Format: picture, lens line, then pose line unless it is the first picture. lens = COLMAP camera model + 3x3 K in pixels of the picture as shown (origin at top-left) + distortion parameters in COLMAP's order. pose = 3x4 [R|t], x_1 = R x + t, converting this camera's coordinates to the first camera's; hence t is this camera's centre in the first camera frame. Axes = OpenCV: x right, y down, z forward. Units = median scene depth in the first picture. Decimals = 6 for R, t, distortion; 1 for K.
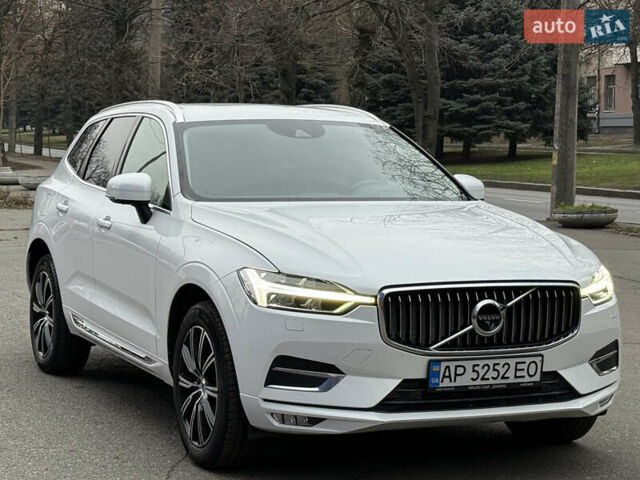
lens RADIAL K [[1474.9, 0, 320.0], [0, 1474.9, 240.0], [0, 0, 1]] dist [0.177417, -0.017838]
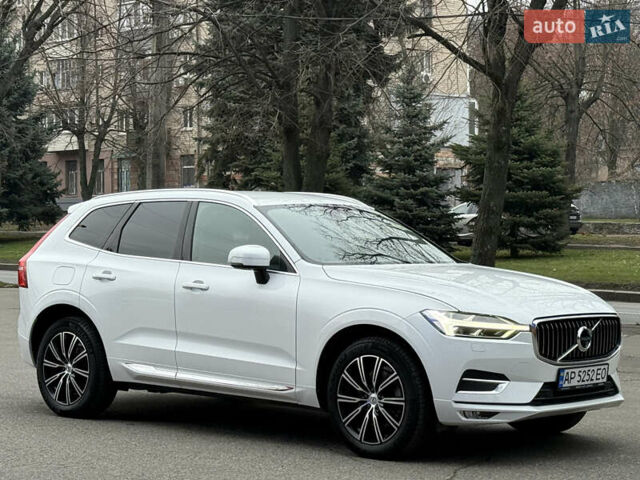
lens RADIAL K [[1474.9, 0, 320.0], [0, 1474.9, 240.0], [0, 0, 1]] dist [0.177417, -0.017838]
pose [[0.914919, -0.007131, 0.403574, -0.722162], [0.030182, 0.998253, -0.050785, 0.021400], [-0.402507, 0.058645, 0.913537, -0.248985]]
